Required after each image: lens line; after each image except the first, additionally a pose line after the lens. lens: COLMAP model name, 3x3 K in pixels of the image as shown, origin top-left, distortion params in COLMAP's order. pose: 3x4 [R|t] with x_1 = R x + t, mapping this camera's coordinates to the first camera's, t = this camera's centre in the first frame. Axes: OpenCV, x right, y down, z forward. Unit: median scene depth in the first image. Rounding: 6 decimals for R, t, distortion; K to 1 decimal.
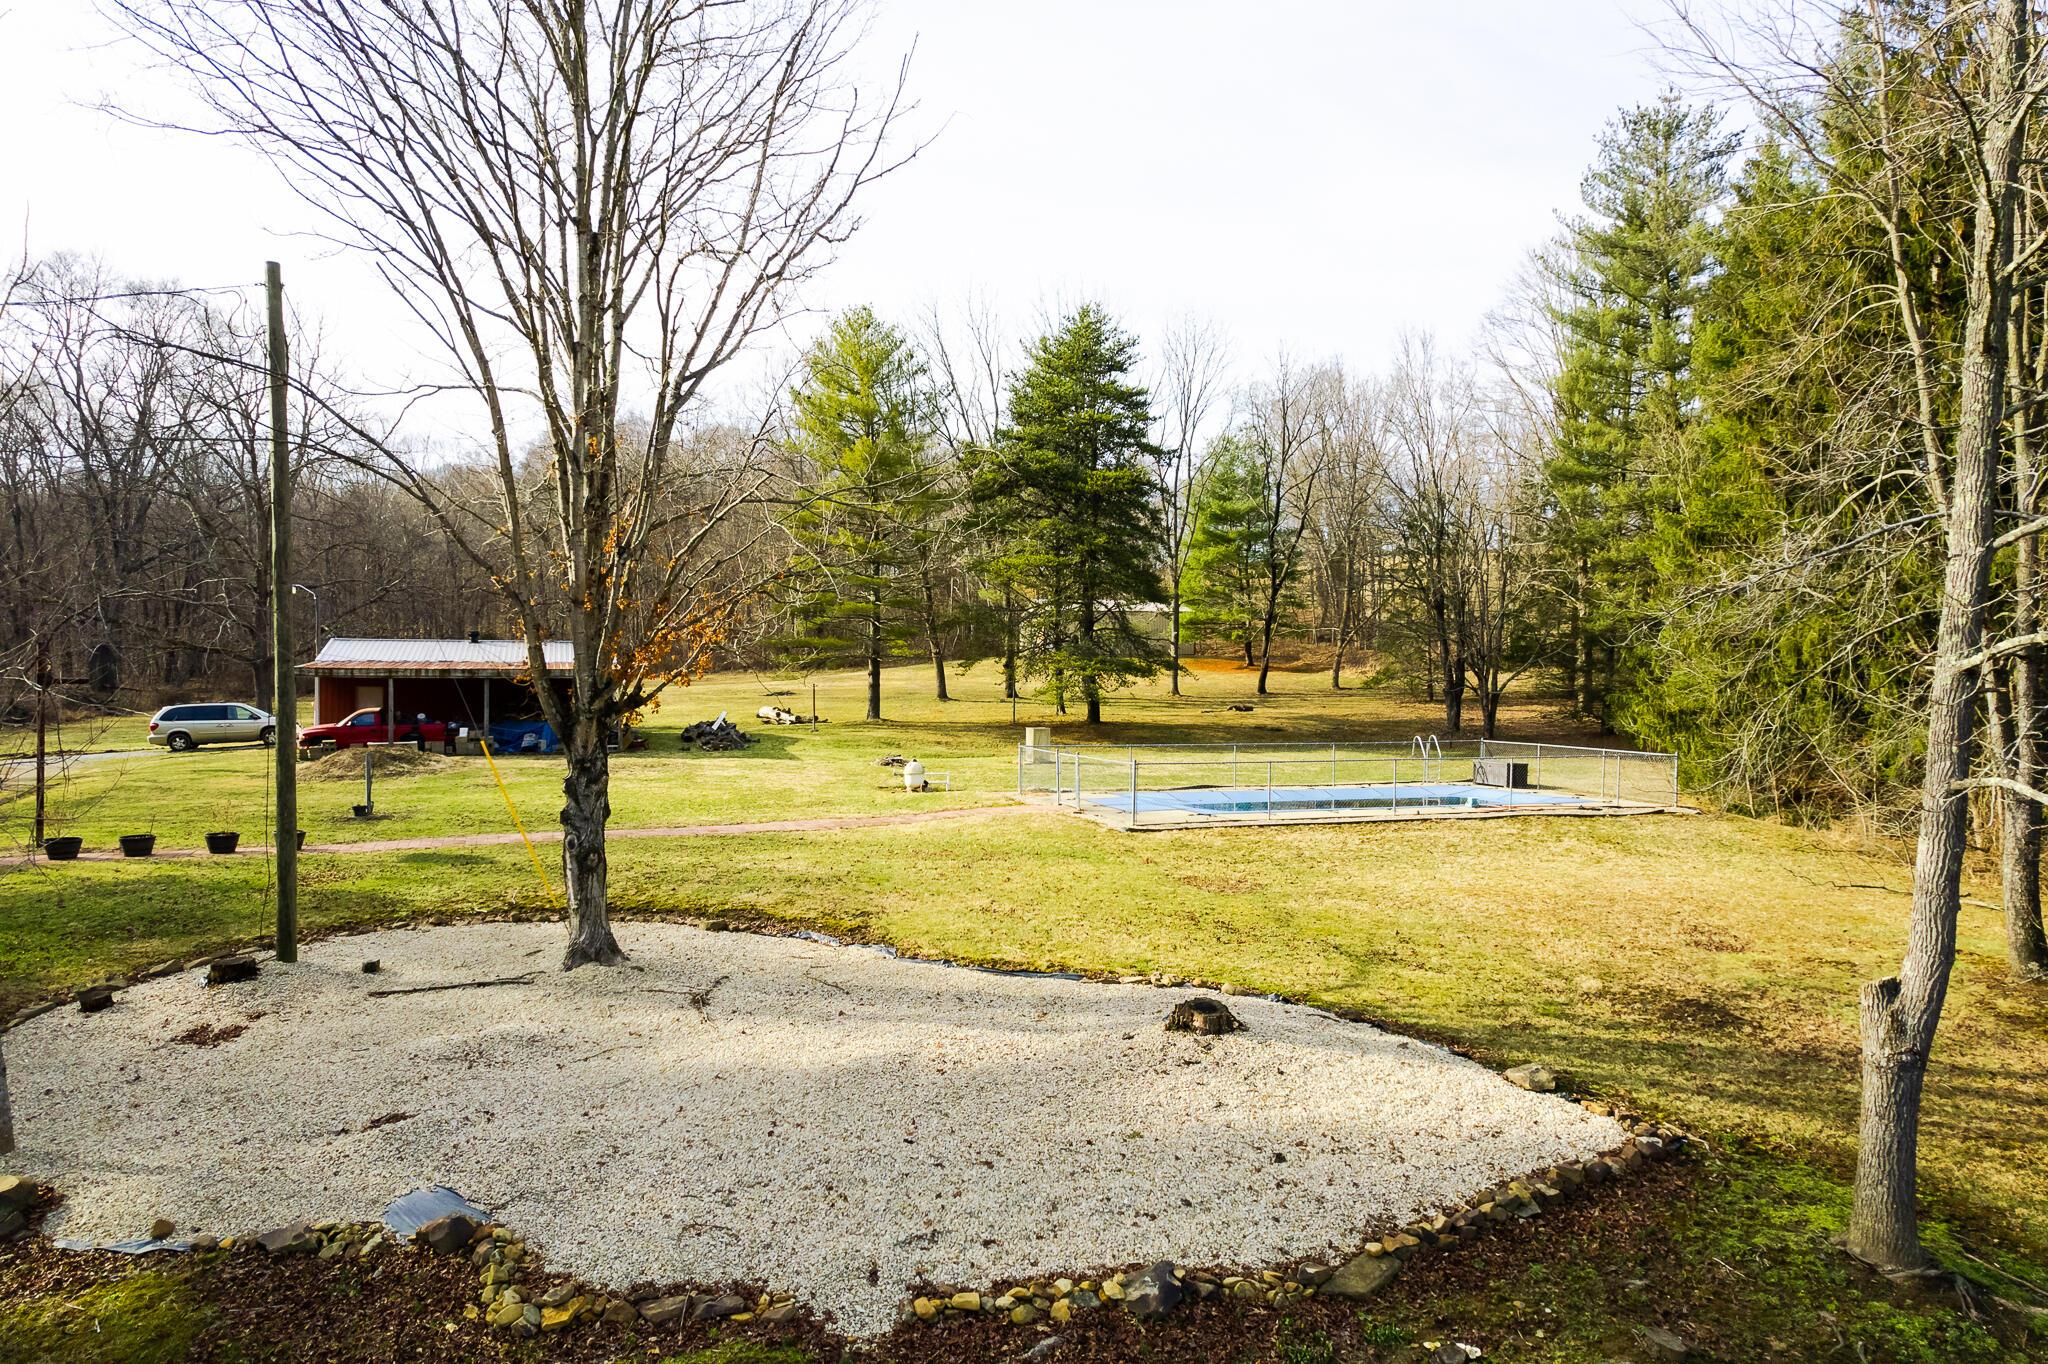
lens RADIAL K [[1538.3, 0, 1024.0], [0, 1538.3, 682.0], [0, 0, 1]] dist [0.001379, 0.000377]
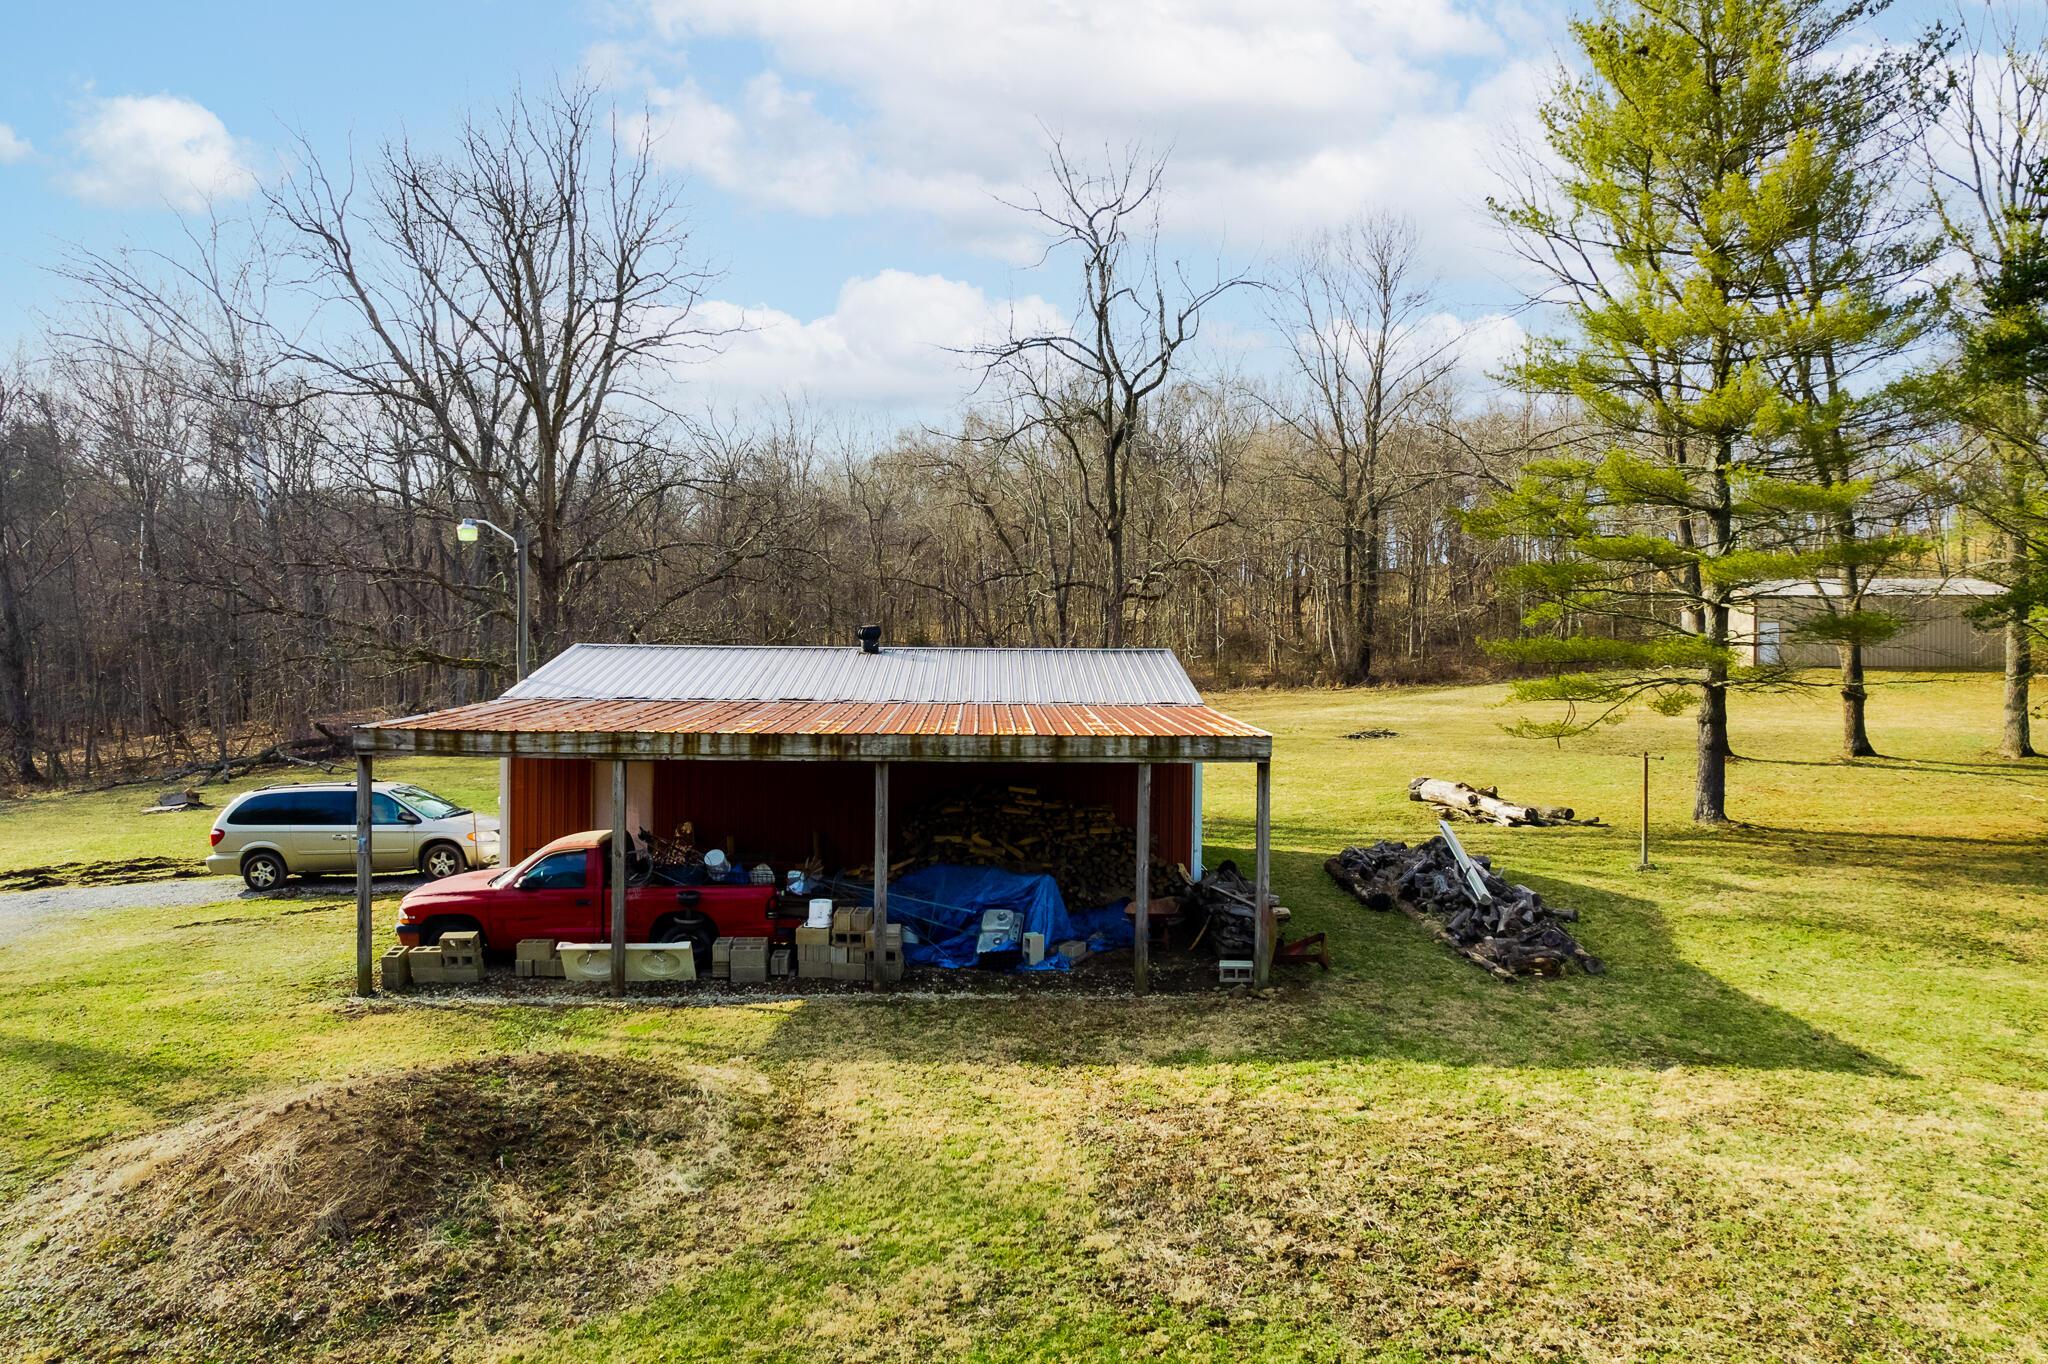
lens RADIAL K [[1538.3, 0, 1024.0], [0, 1538.3, 682.0], [0, 0, 1]] dist [0.001379, 0.000377]
pose [[0.962468, 0.004517, -0.271359, -0.206479], [-0.005561, 0.999980, -0.003081, -0.017290], [0.271340, 0.004474, 0.962473, 0.620167]]
